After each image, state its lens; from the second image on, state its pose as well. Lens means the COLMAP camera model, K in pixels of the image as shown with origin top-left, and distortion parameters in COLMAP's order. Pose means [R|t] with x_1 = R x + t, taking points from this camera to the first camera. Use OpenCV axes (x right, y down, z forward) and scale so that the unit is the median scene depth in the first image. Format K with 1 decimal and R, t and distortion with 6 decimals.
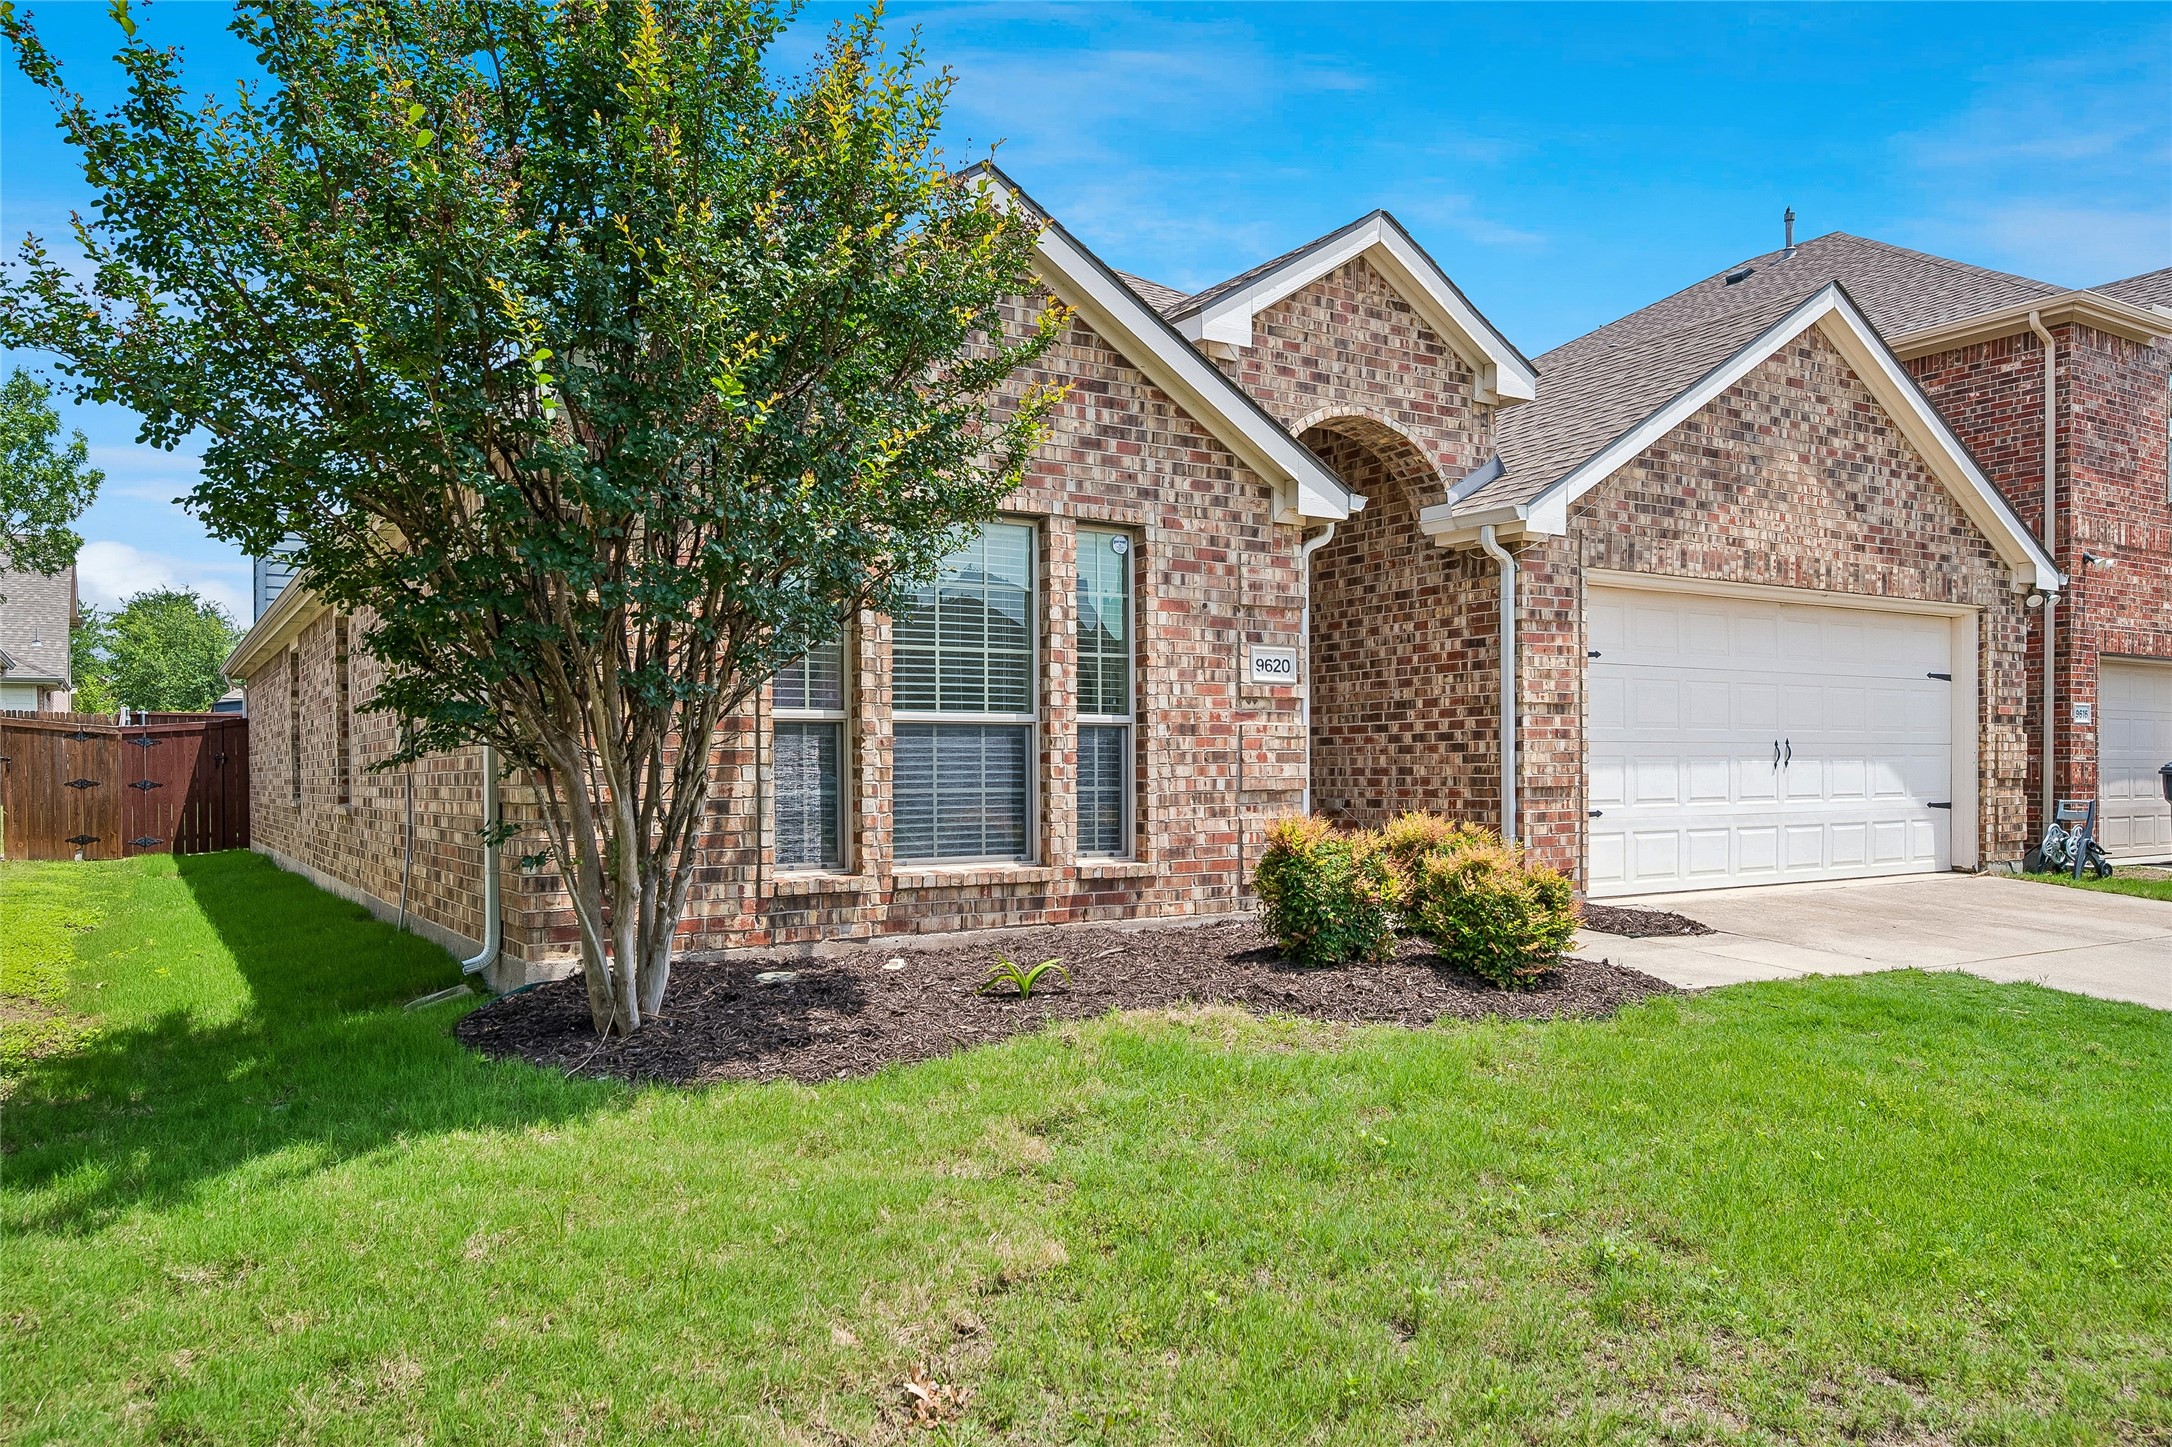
lens RADIAL K [[1510.3, 0, 1075.8], [0, 1510.3, 788.0], [0, 0, 1]] dist [-0.003143, -0.000958]
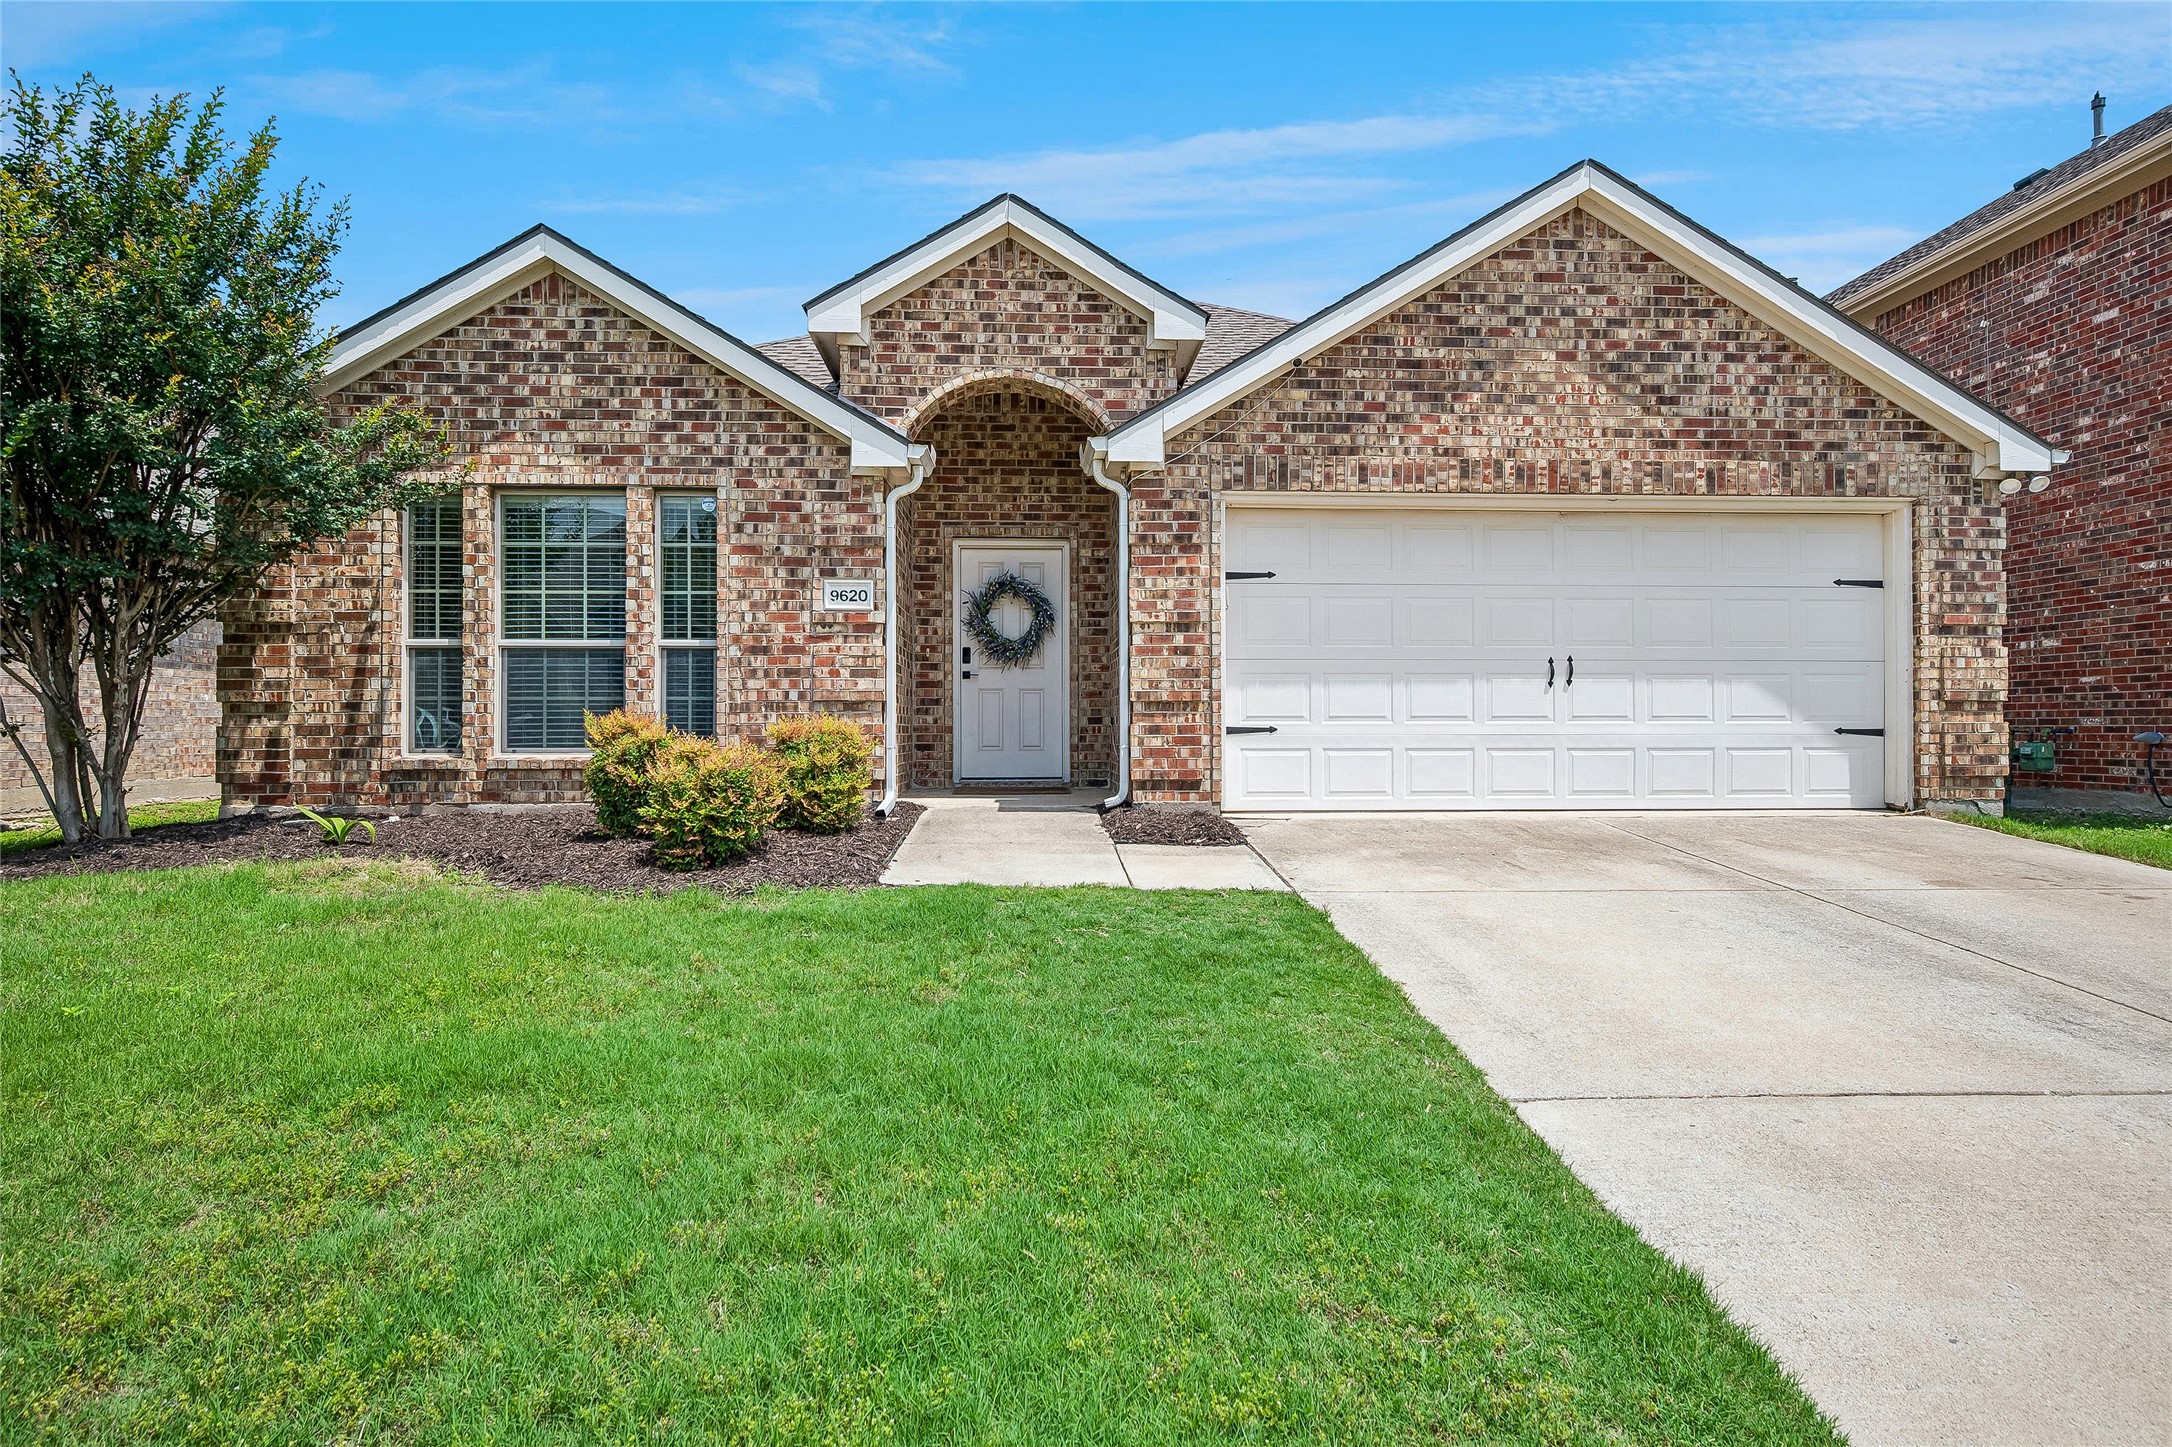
lens RADIAL K [[1122.2, 0, 1090.2], [0, 1122.2, 710.5], [0, 0, 1]] dist [-0.000945, -0.002017]
pose [[0.874114, -0.000267, -0.485721, 0.655650], [-0.010694, 0.999747, -0.019794, 0.021982], [0.485603, 0.022497, 0.873890, 0.294298]]
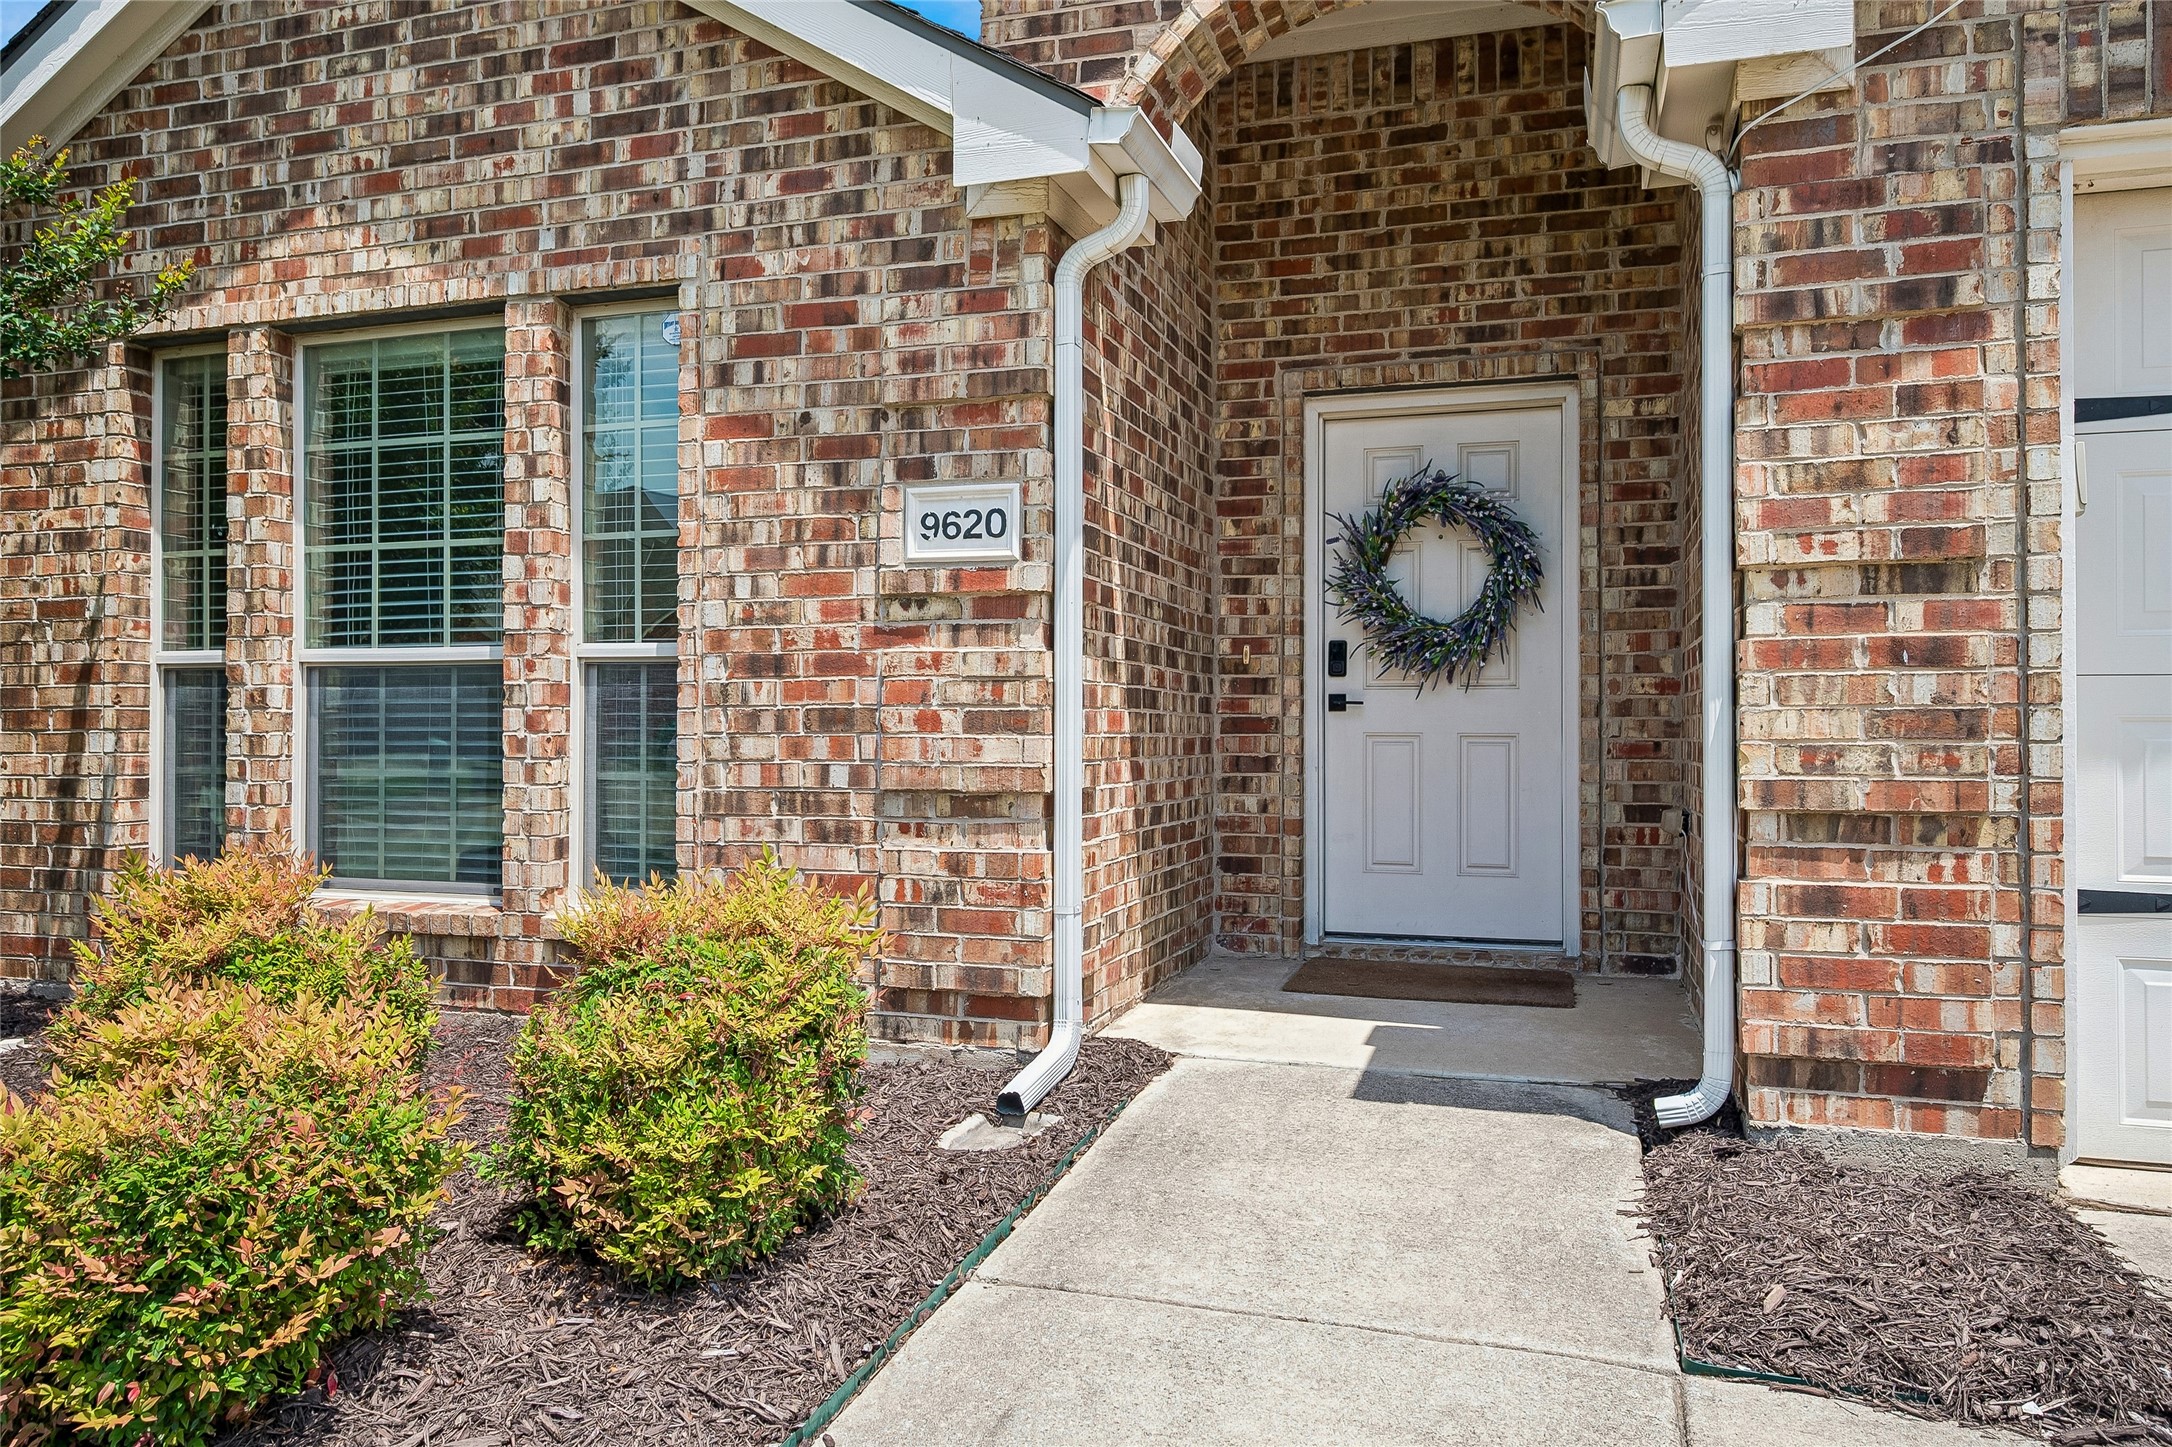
lens RADIAL K [[1510.3, 0, 1087.5], [0, 1510.3, 711.9], [0, 0, 1]] dist [-0.003143, -0.000958]
pose [[0.641945, 0.000274, -0.766751, 0.465351], [-0.016135, 0.999783, -0.013151, -0.016102], [0.766581, 0.020814, 0.641810, 0.662248]]
